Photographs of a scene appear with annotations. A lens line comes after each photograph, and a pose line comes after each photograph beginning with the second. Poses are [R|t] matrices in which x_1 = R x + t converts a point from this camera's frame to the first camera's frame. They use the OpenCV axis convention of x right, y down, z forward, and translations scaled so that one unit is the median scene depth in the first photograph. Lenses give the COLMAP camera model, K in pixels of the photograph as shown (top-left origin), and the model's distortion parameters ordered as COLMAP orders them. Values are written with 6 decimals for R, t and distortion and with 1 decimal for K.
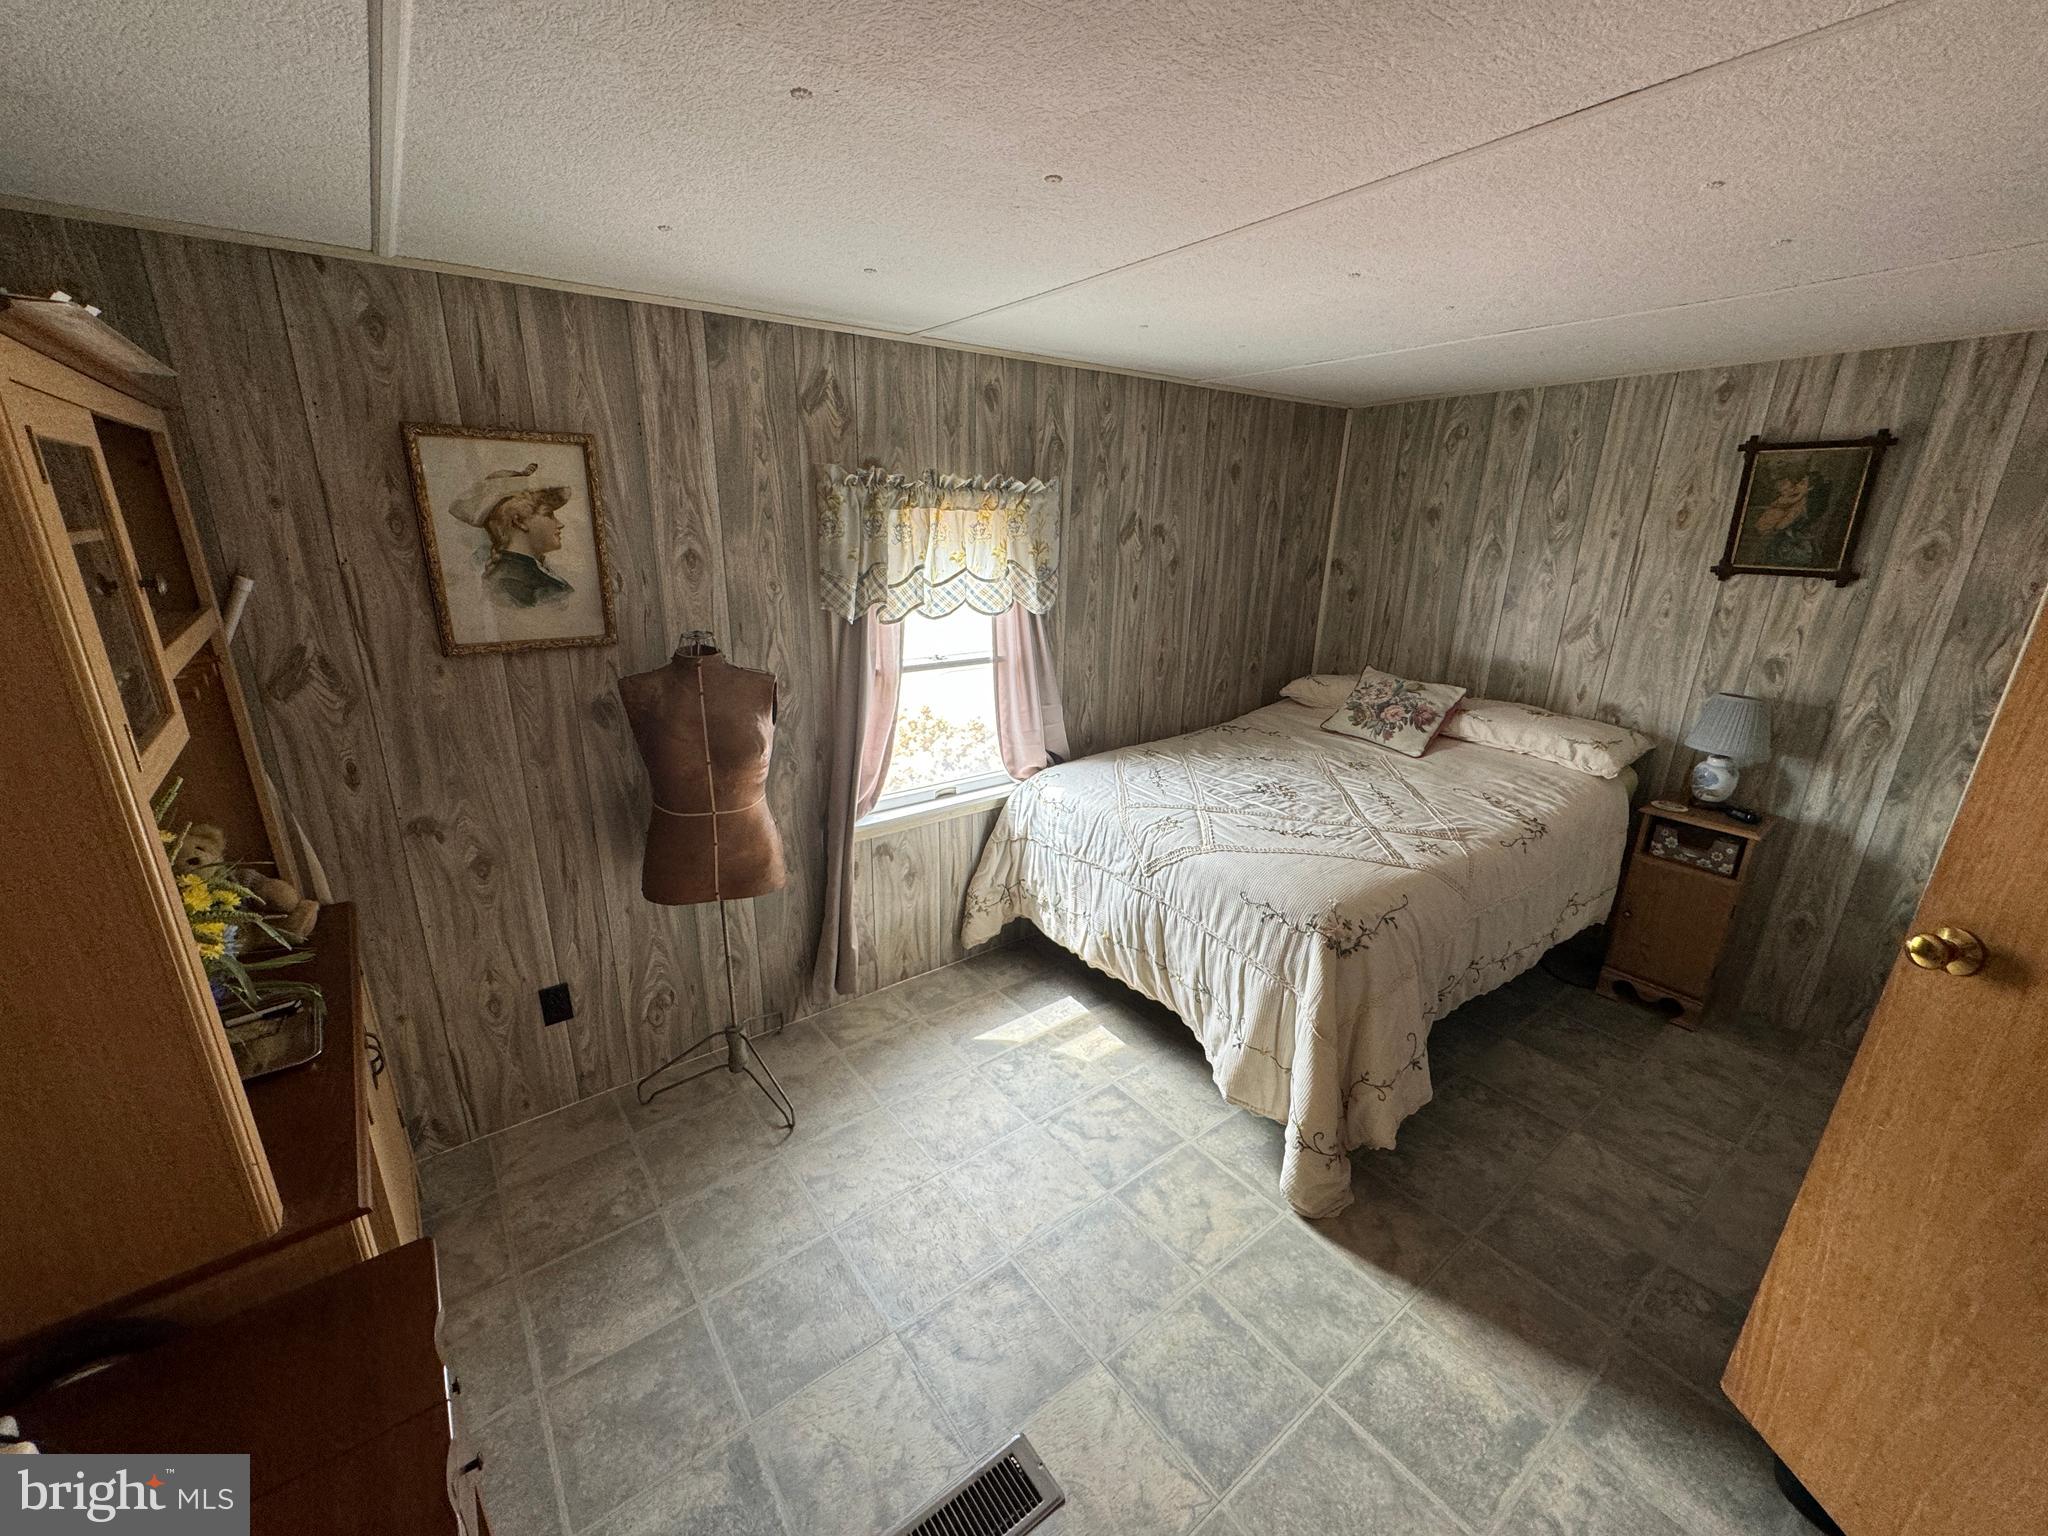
lens RADIAL K [[814.7, 0, 1015.5], [0, 814.7, 771.7], [0, 0, 1]] dist [-0.003336, -0.000574]
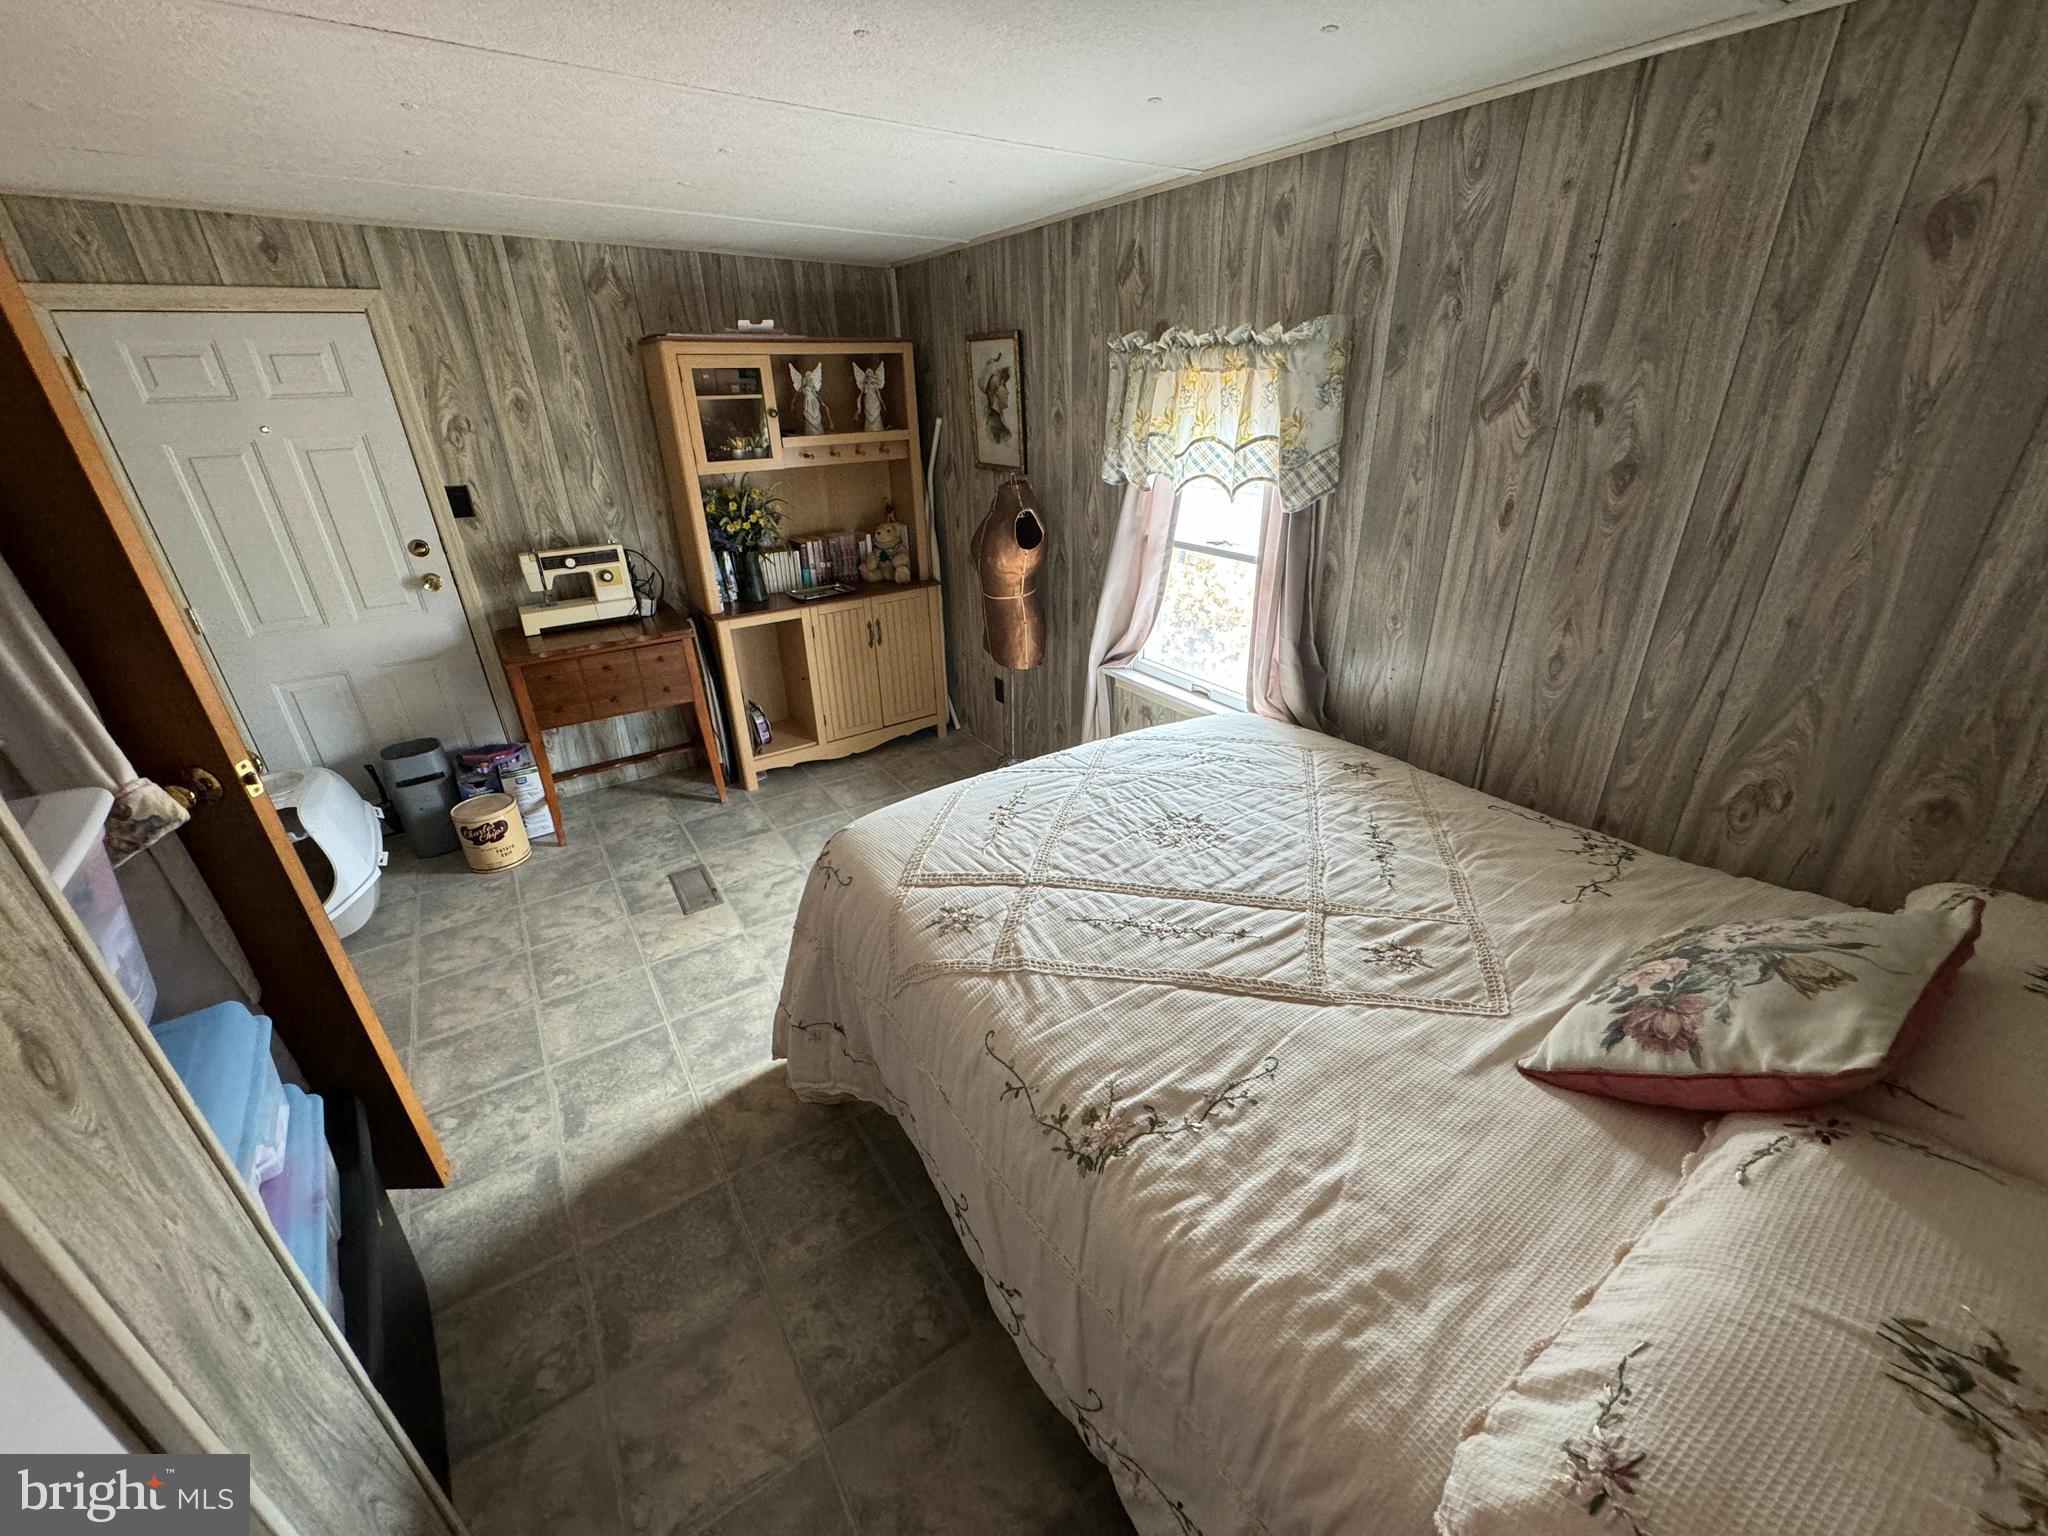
lens RADIAL K [[814.7, 0, 1022.9], [0, 814.7, 769.4], [0, 0, 1]] dist [-0.003336, -0.000574]
pose [[-0.063033, 0.415144, -0.907569, 0.880583], [-0.286179, 0.863670, 0.414940, -0.244264], [0.956101, 0.285883, 0.064366, 0.829320]]
